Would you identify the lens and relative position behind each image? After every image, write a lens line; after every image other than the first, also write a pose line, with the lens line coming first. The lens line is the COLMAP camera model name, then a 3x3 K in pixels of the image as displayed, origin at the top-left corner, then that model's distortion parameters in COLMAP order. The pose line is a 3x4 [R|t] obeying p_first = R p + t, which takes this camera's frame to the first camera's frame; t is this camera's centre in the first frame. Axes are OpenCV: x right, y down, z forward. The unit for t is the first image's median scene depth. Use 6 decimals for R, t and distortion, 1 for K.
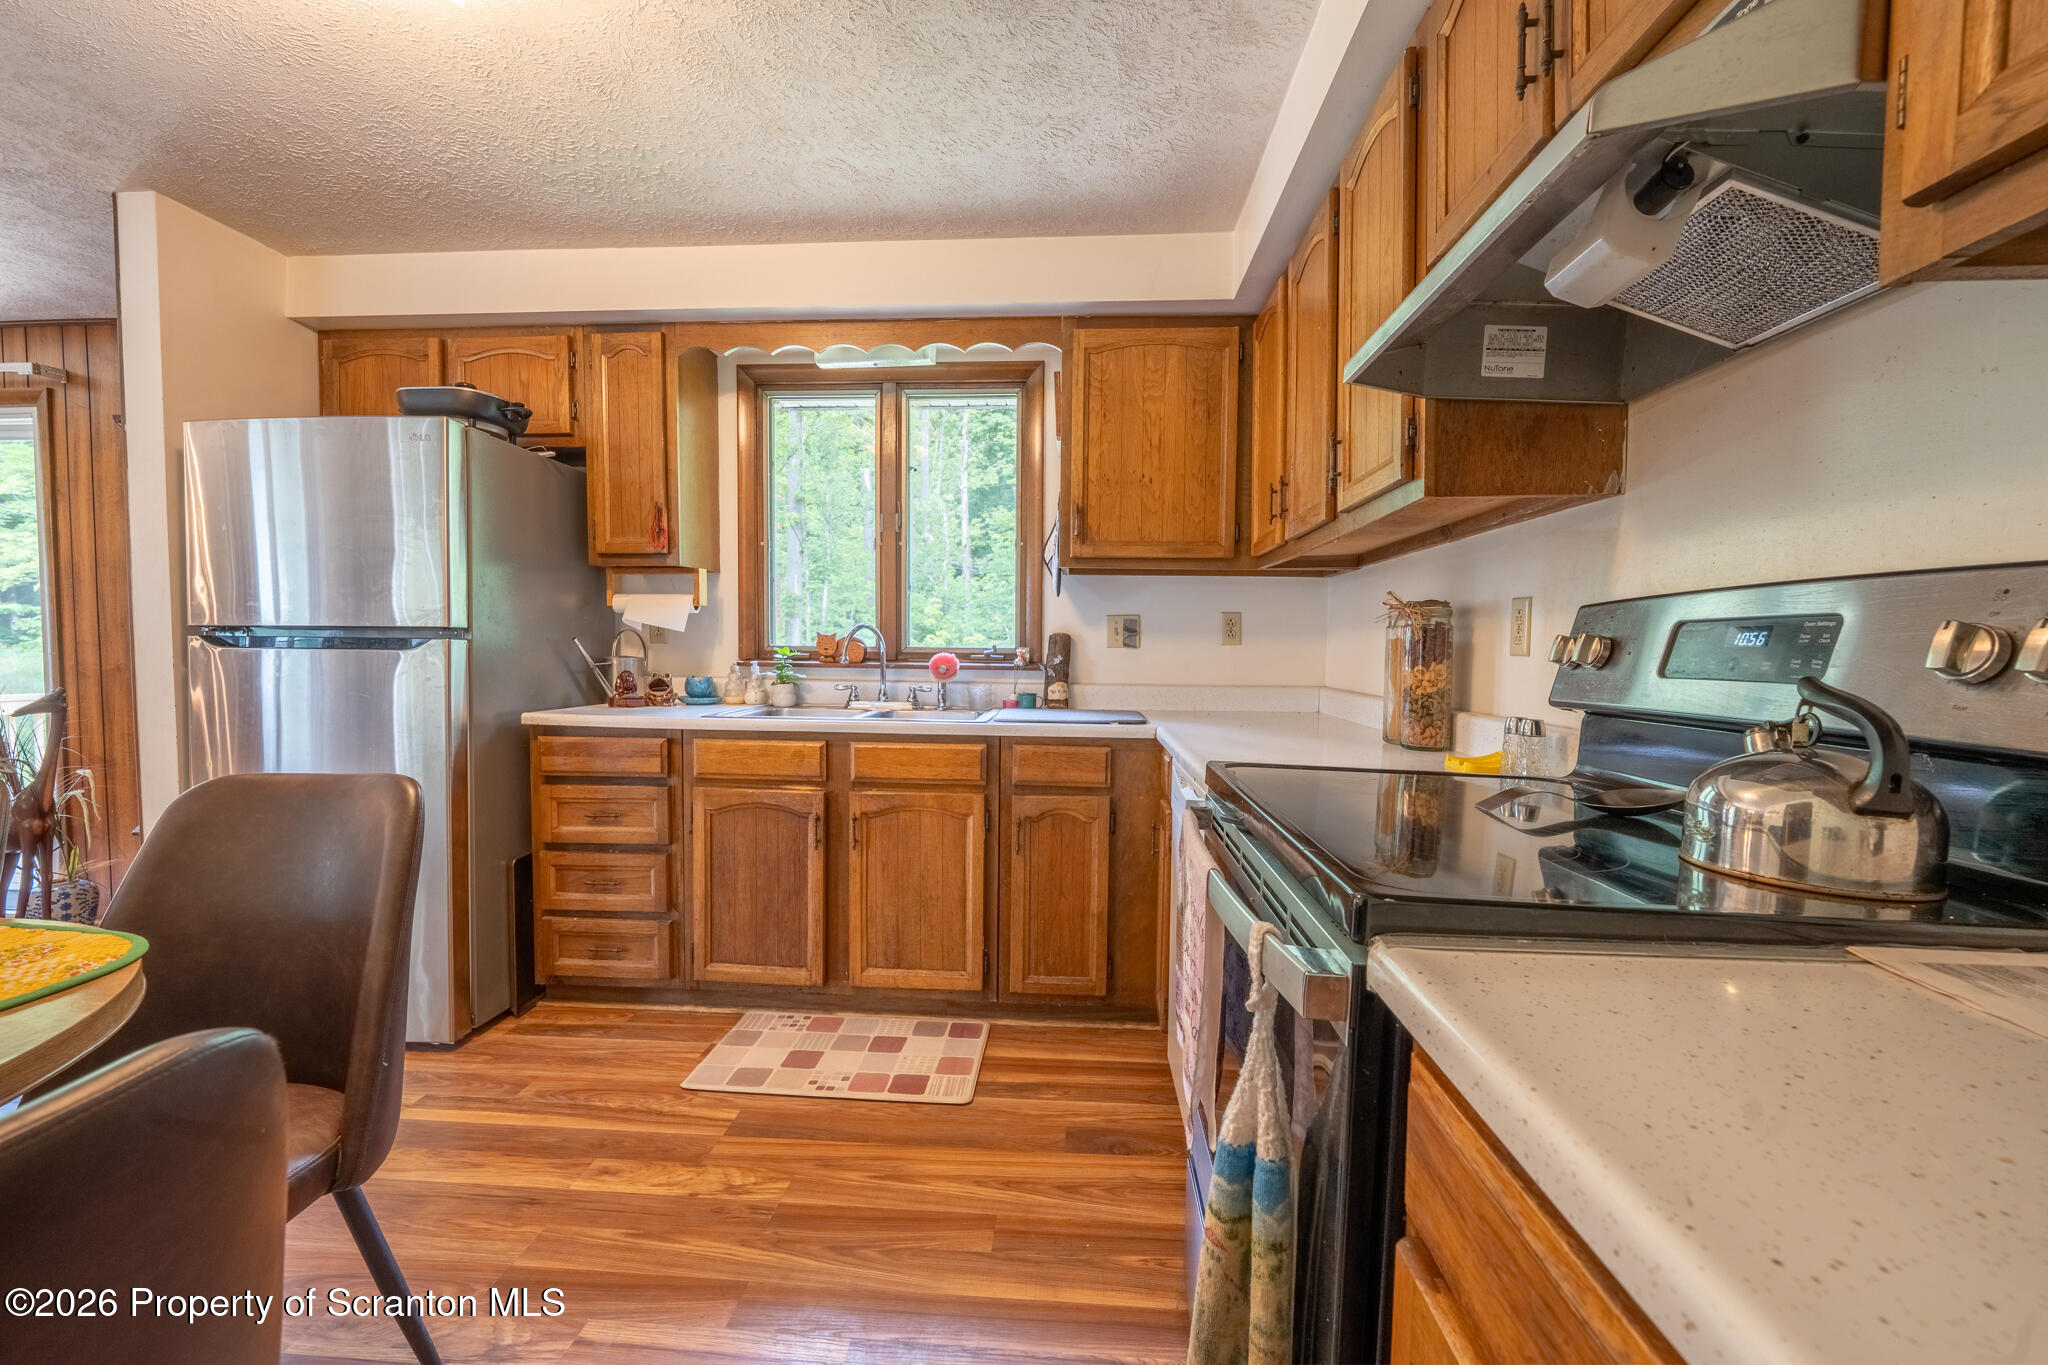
lens RADIAL K [[834.6, 0, 1026.3], [0, 834.6, 684.9], [0, 0, 1]] dist [-0.003618, -0.000721]
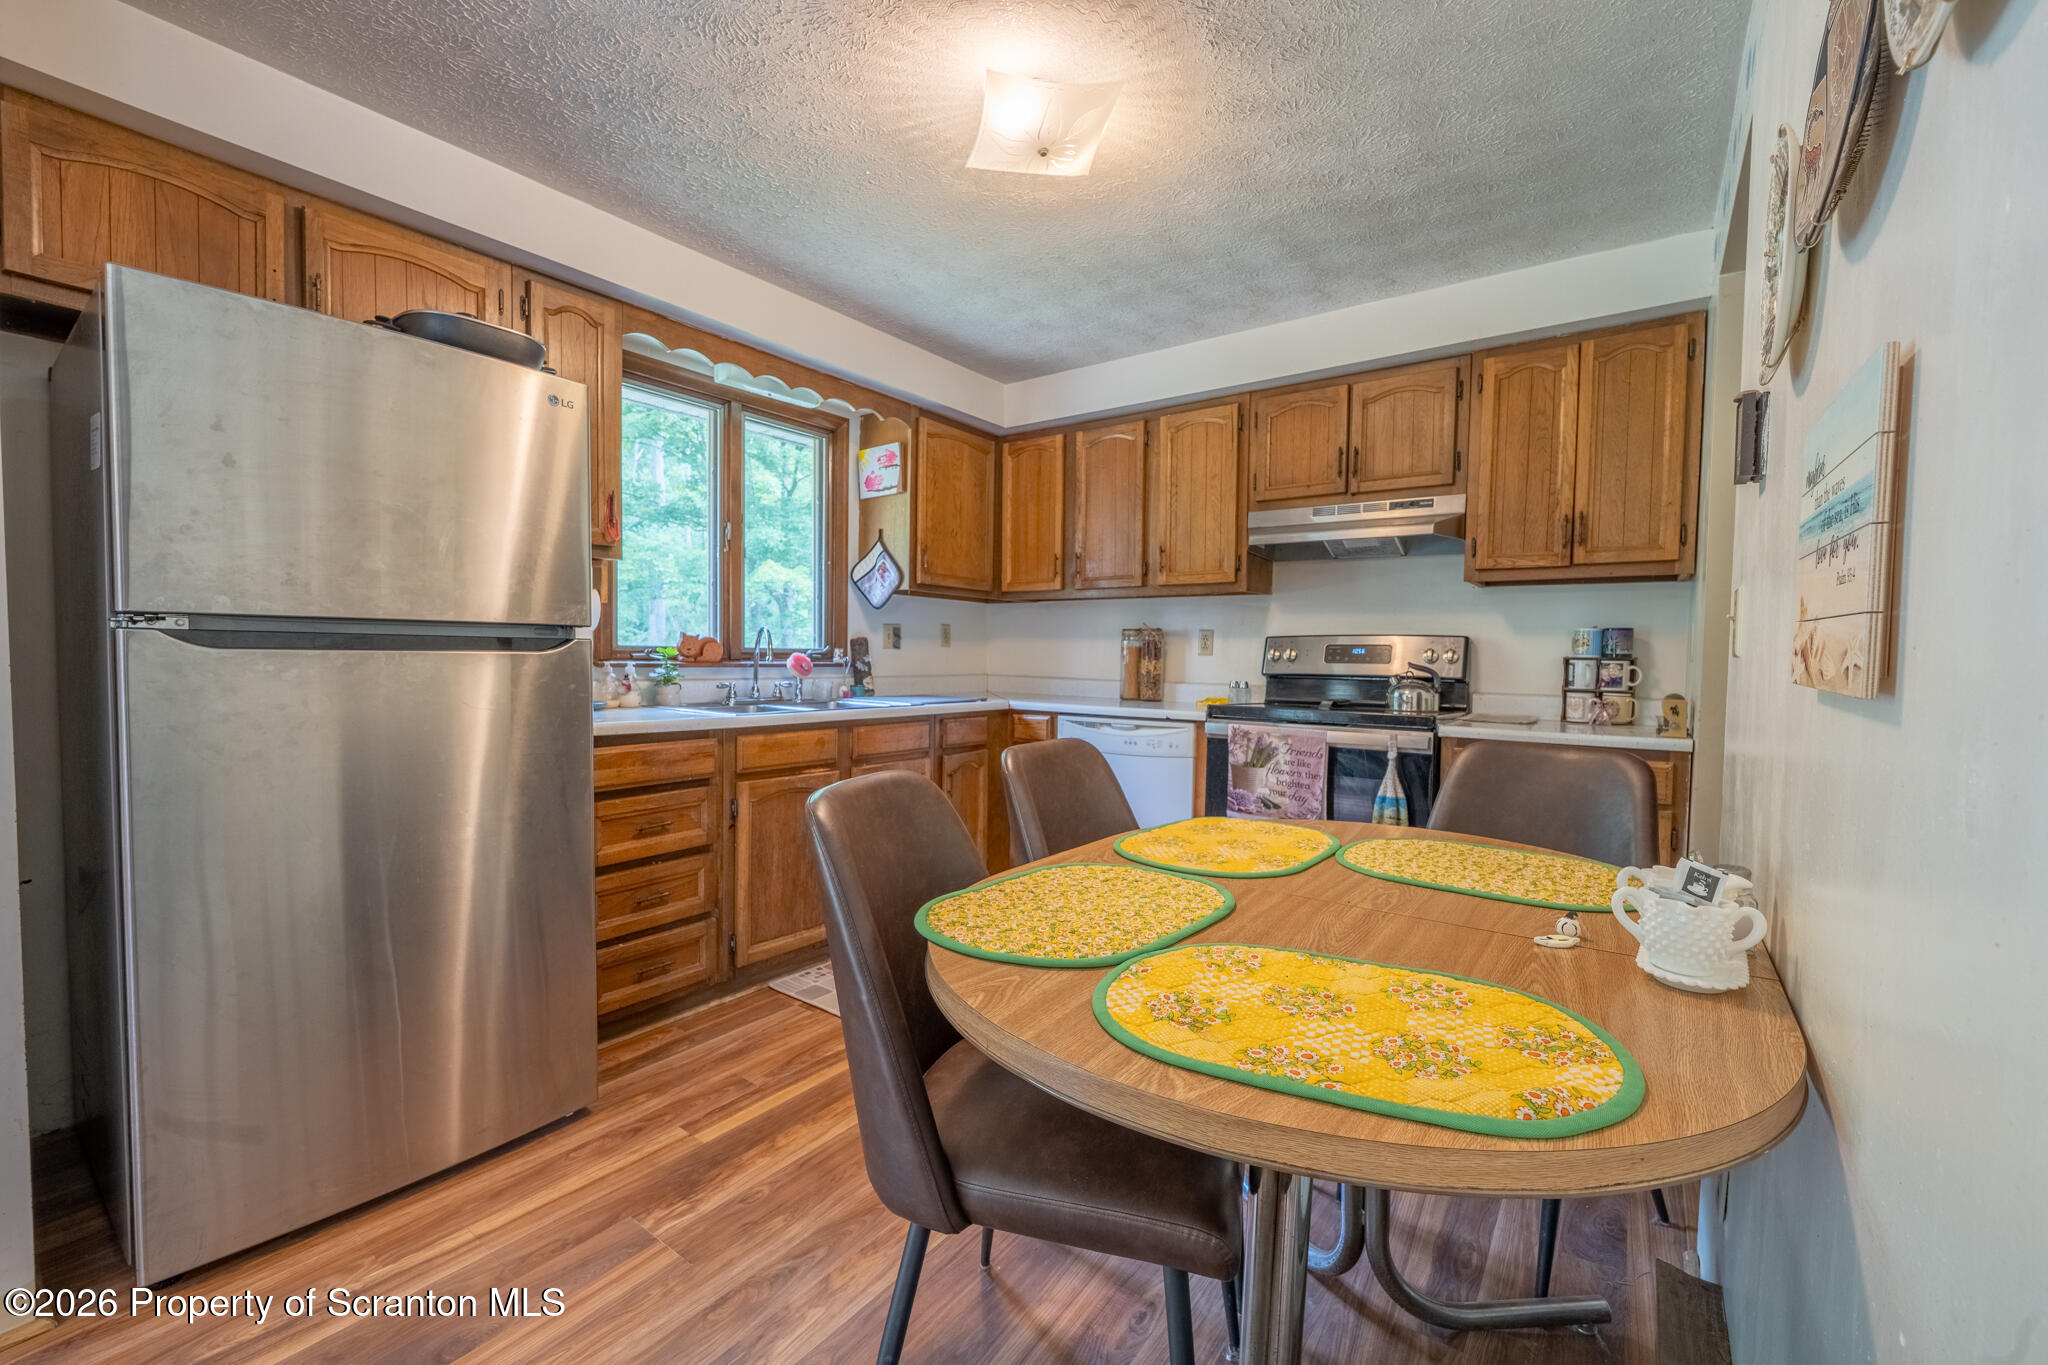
lens RADIAL K [[834.6, 0, 1026.3], [0, 834.6, 684.9], [0, 0, 1]] dist [-0.003618, -0.000721]
pose [[0.535834, -0.035260, 0.843587, -1.050456], [0.028680, 0.999311, 0.023552, -0.014013], [-0.843836, 0.011574, 0.536476, 0.128104]]
